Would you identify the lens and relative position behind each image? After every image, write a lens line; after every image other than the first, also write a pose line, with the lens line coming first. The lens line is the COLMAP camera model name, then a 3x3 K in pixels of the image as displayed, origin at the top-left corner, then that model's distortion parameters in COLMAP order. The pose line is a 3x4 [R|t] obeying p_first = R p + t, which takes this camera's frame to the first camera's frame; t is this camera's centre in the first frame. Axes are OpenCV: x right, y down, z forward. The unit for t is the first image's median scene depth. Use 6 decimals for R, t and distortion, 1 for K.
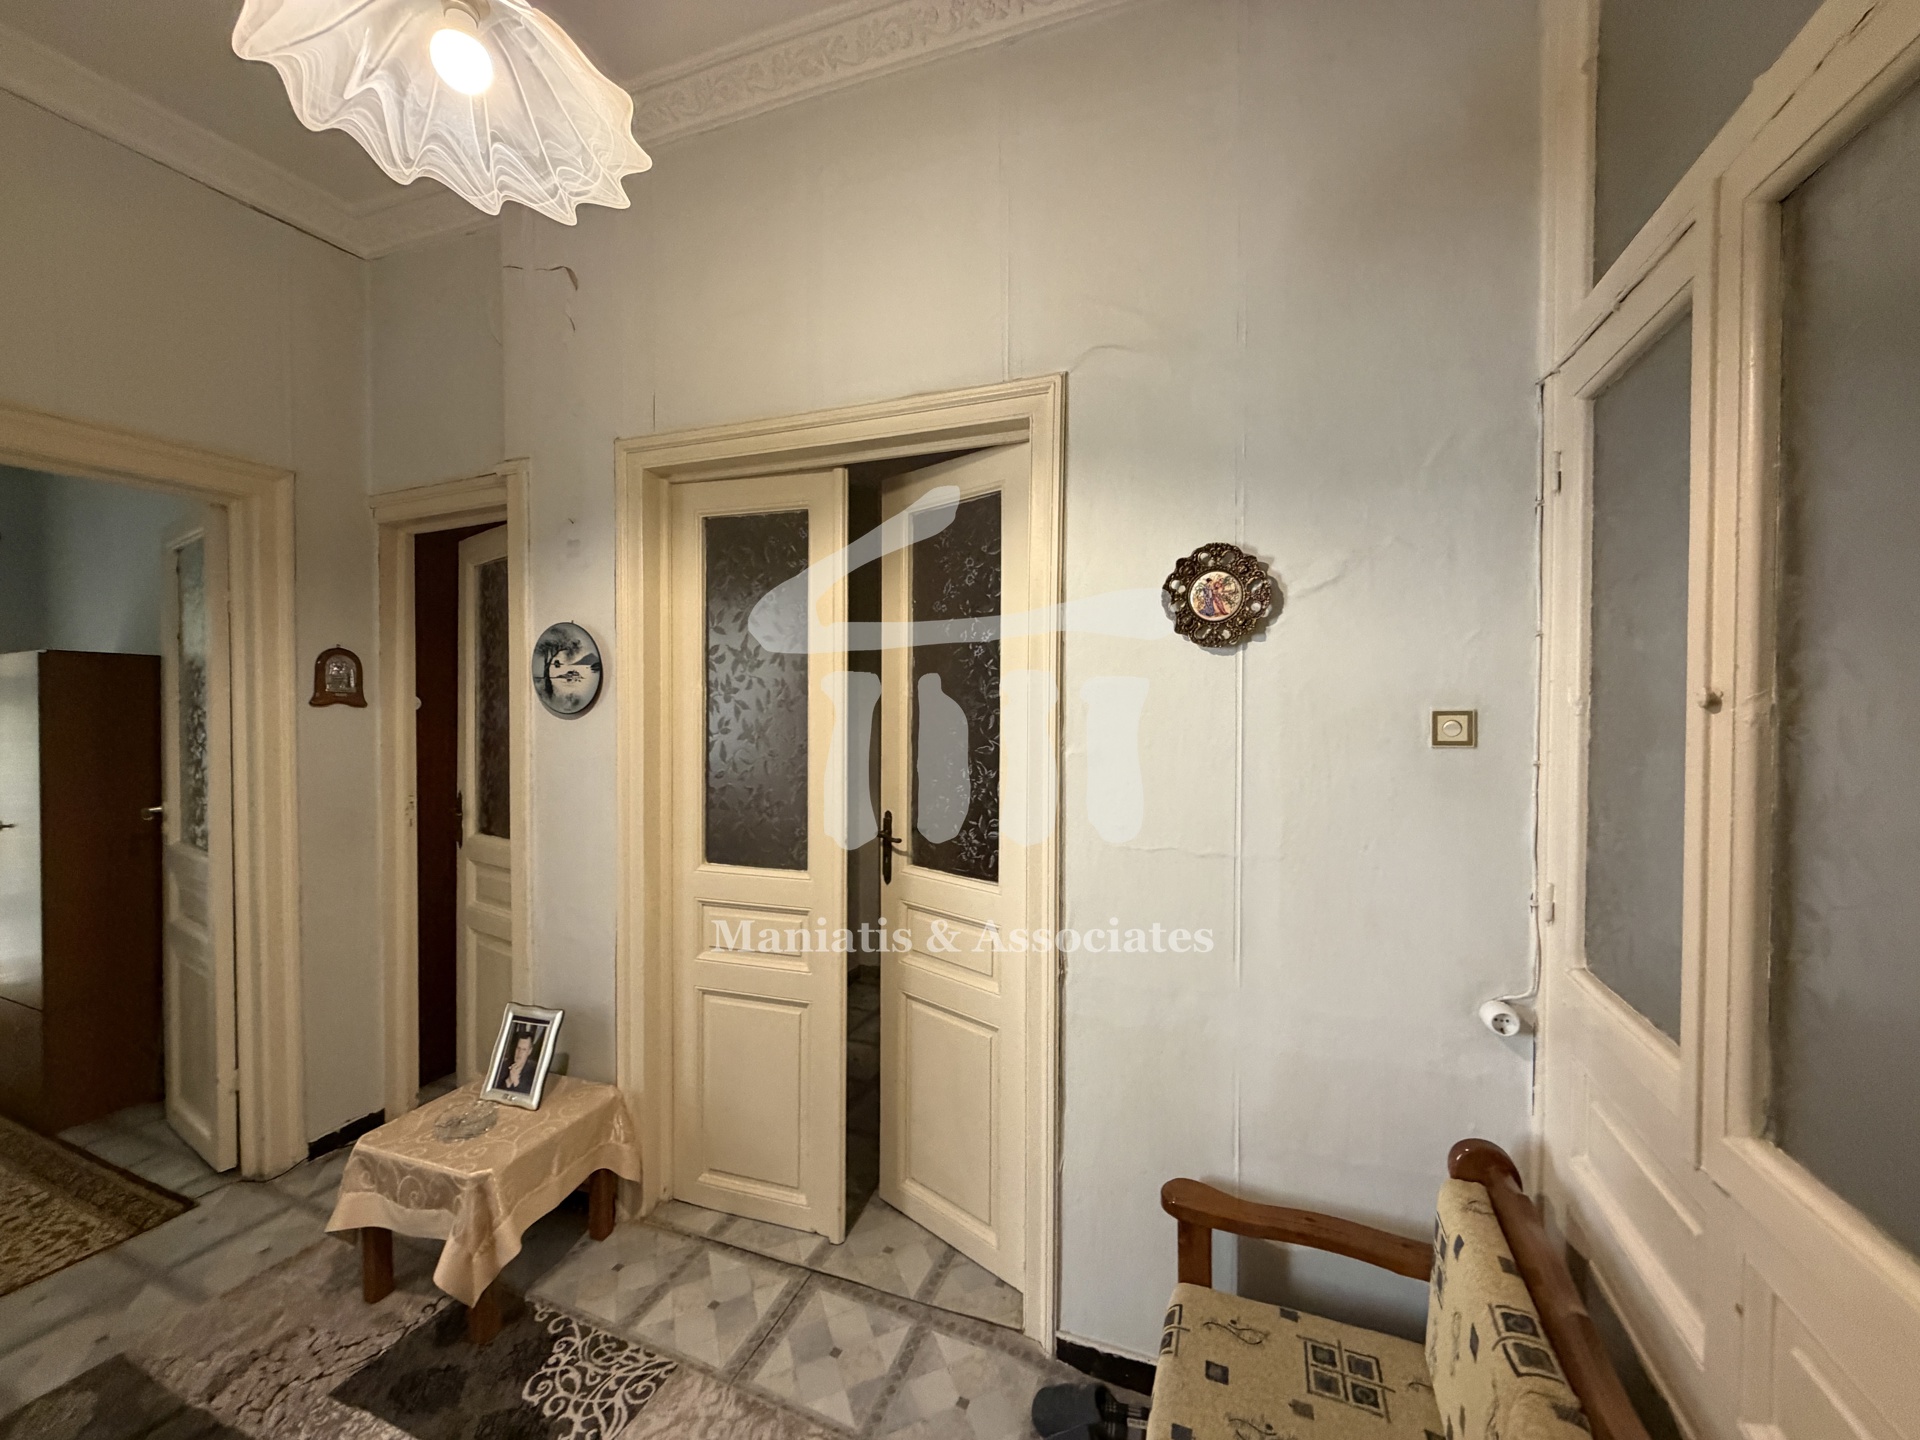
lens RADIAL K [[764.1, 0, 952.1], [0, 764.1, 719.2], [0, 0, 1]] dist [-0.000513, 0.000201]
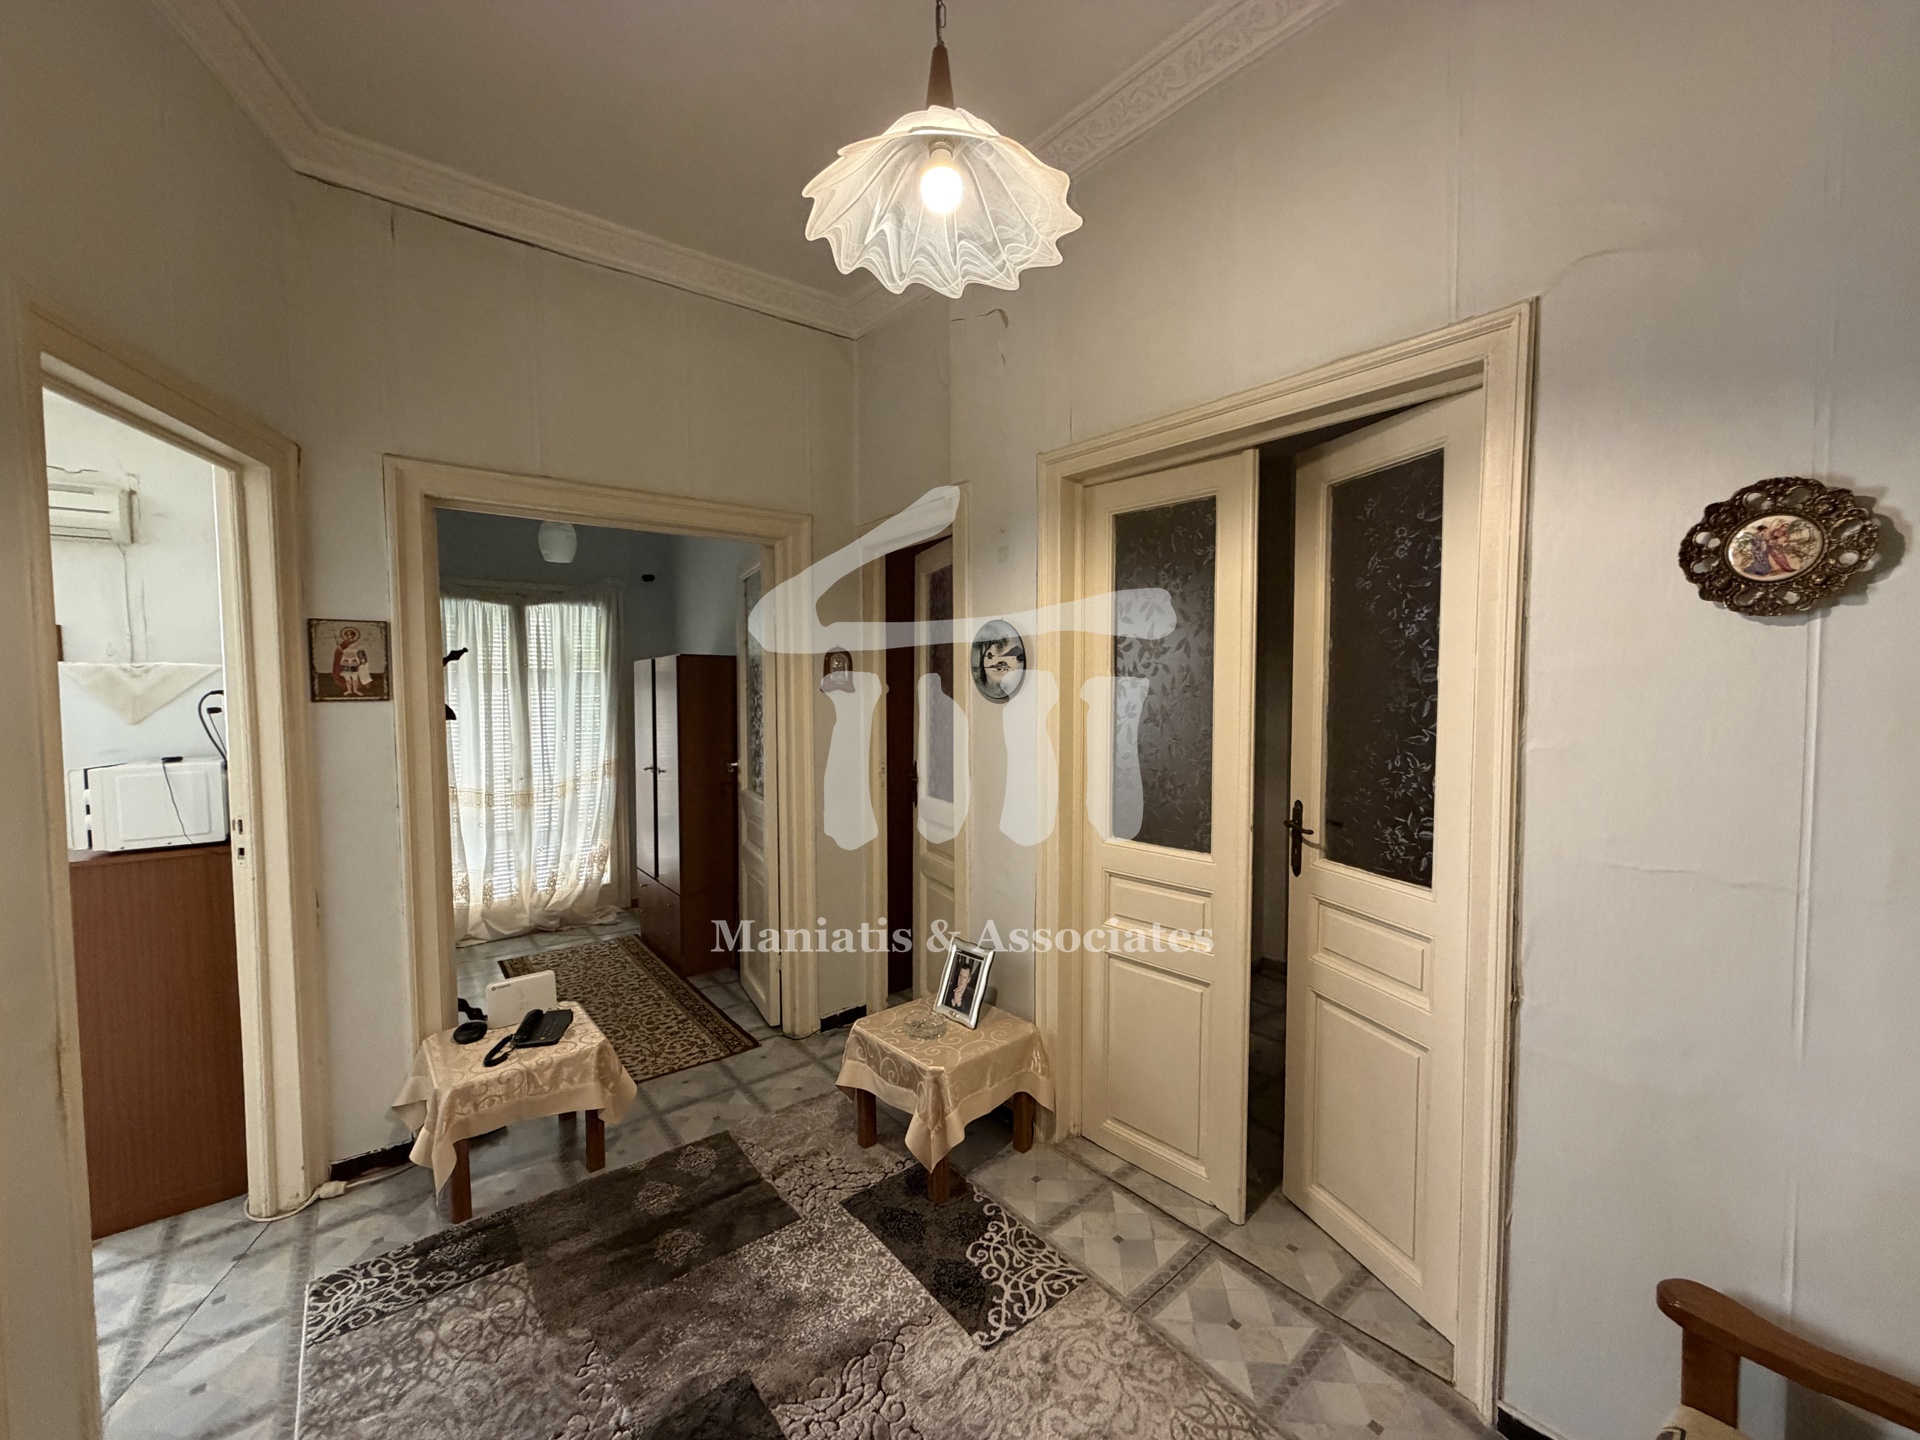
lens RADIAL K [[764.1, 0, 953.3], [0, 764.1, 719.4], [0, 0, 1]] dist [-0.000513, 0.000201]
pose [[0.874058, 0.015690, -0.485569, 0.002459], [-0.003038, 0.999635, 0.026832, -0.007743], [0.485813, -0.021978, 0.873787, -0.061031]]
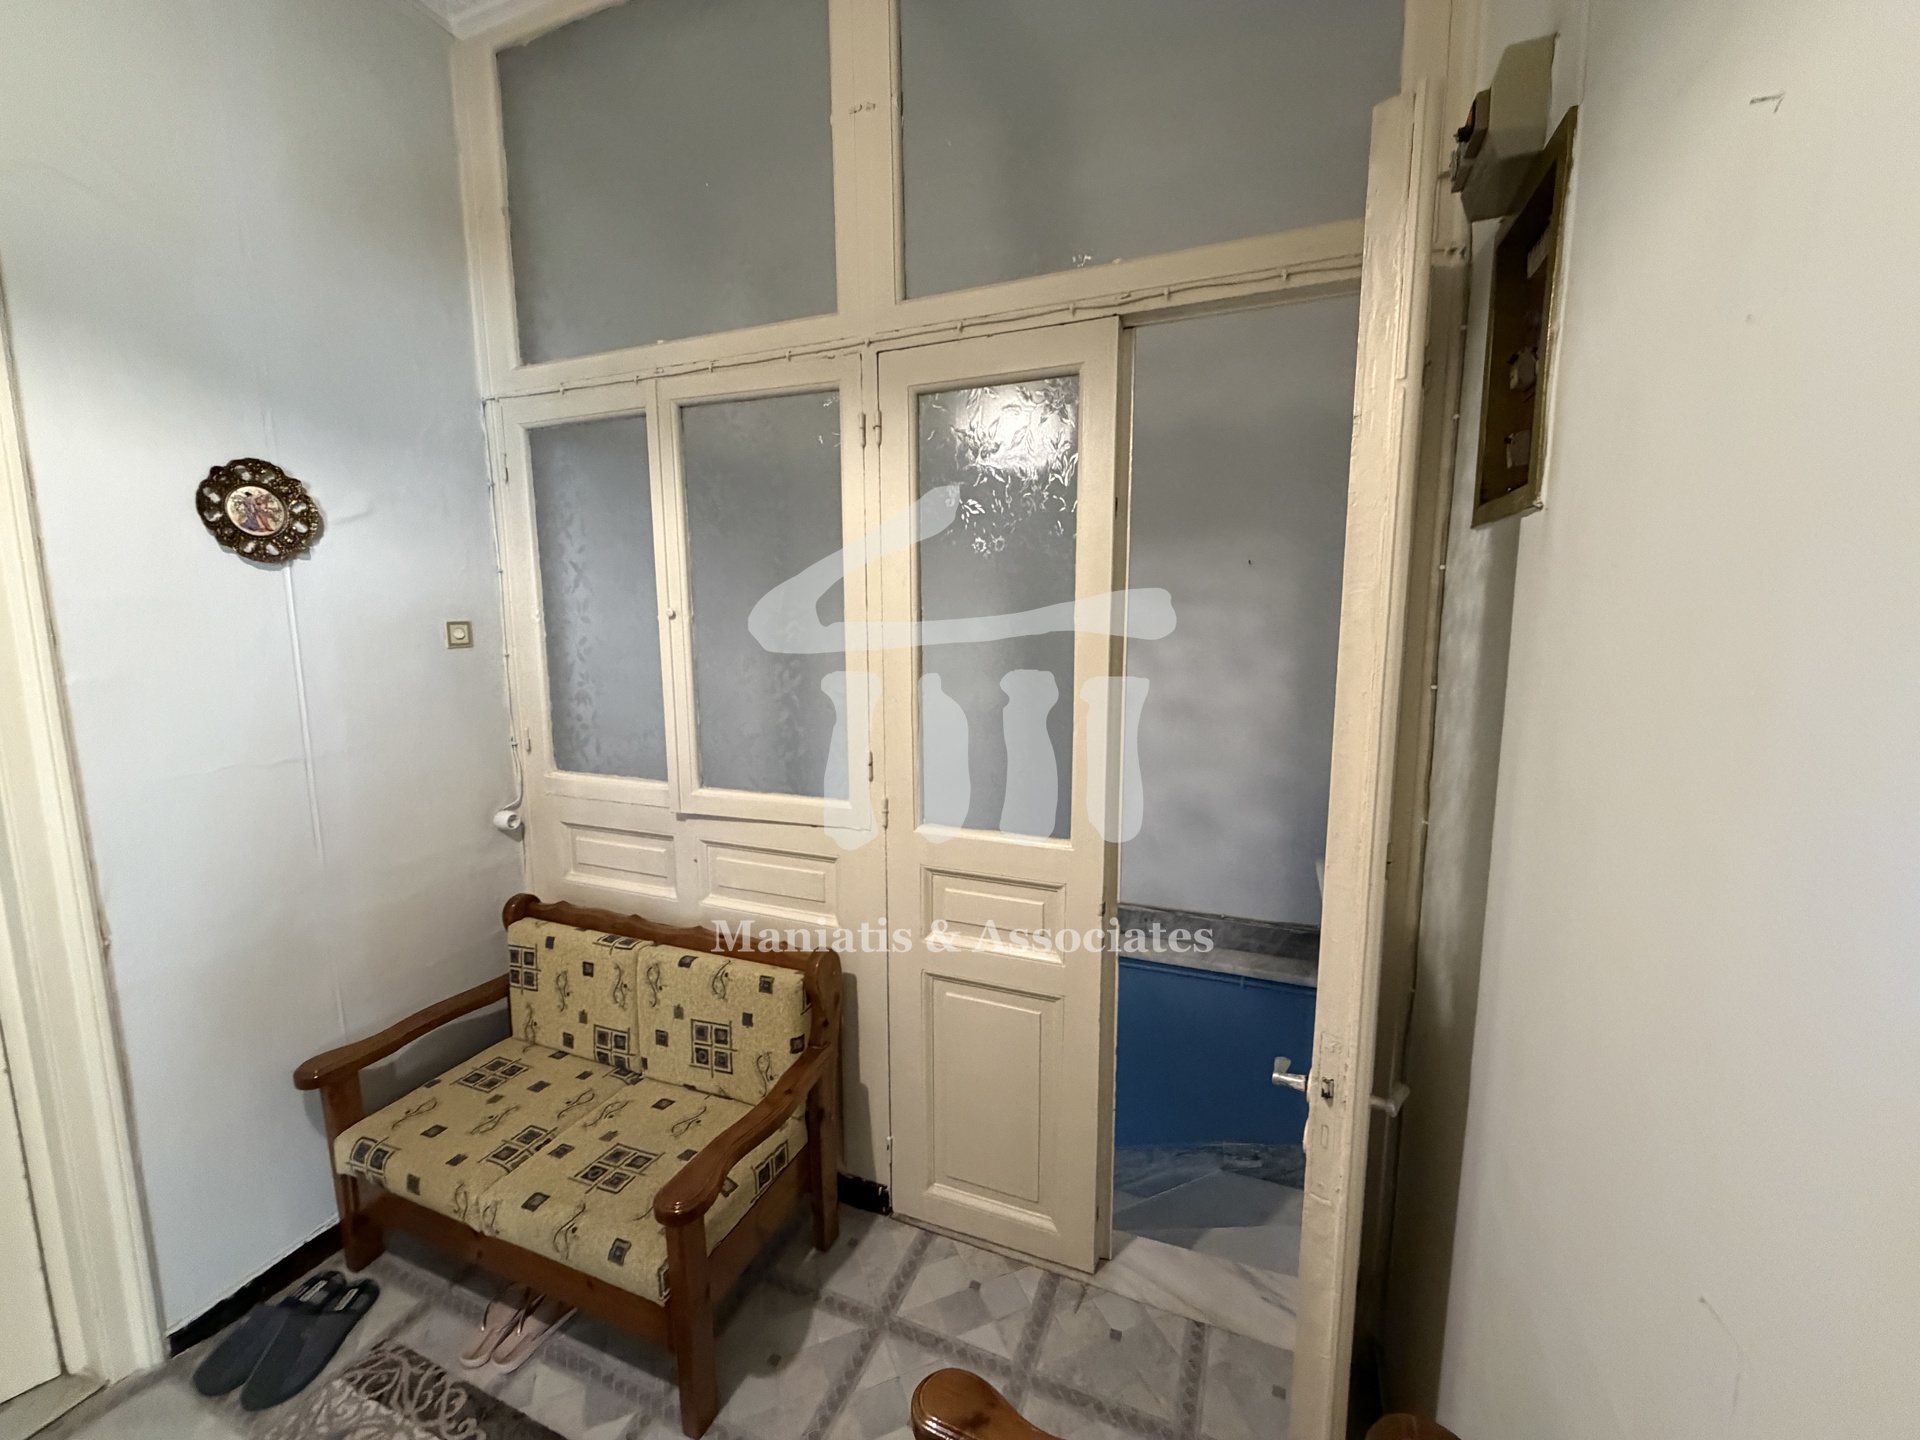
lens RADIAL K [[764.1, 0, 960.2], [0, 764.1, 720.0], [0, 0, 1]] dist [-0.000513, 0.000201]
pose [[-0.006134, -0.136402, 0.990635, -0.656123], [0.024839, 0.990327, 0.136514, -0.000476], [-0.999673, 0.025443, -0.002687, 0.062855]]
